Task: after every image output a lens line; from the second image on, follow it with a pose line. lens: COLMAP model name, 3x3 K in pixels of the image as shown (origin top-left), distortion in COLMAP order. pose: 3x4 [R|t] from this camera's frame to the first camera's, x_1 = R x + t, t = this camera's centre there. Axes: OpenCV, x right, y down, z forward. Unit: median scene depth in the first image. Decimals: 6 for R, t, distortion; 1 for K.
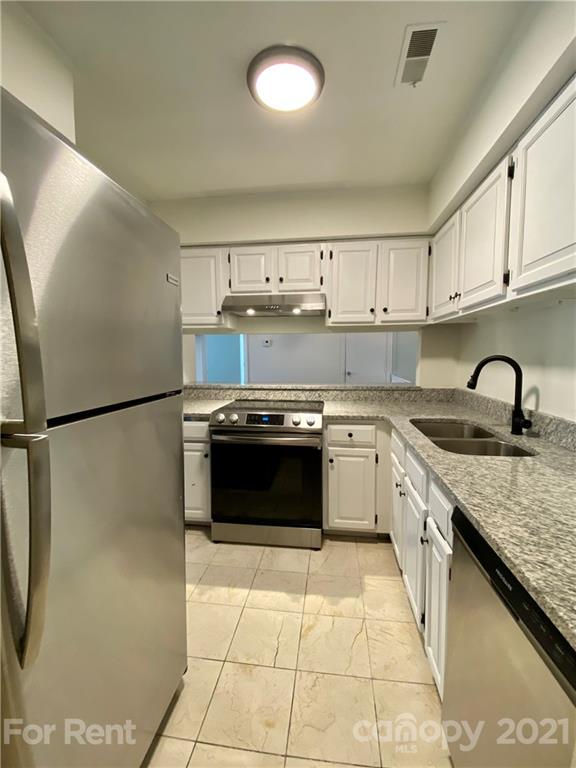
lens RADIAL K [[307.3, 0, 288.0], [0, 307.3, 384.0], [0, 0, 1]] dist [0.029818, -0.019868]
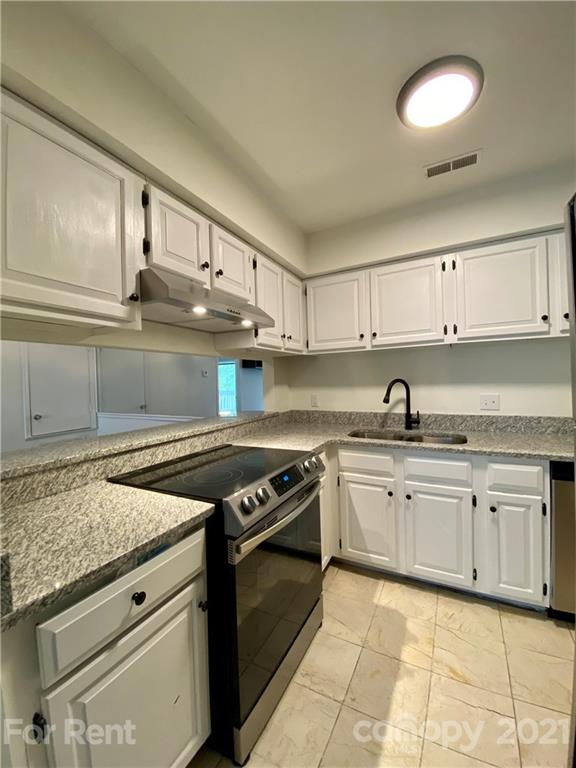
lens RADIAL K [[307.3, 0, 288.0], [0, 307.3, 384.0], [0, 0, 1]] dist [0.029818, -0.019868]
pose [[0.369141, -0.015971, 0.929236, -0.650977], [0.117478, 0.992634, -0.029607, -0.063548], [-0.921919, 0.120094, 0.368298, 0.690439]]
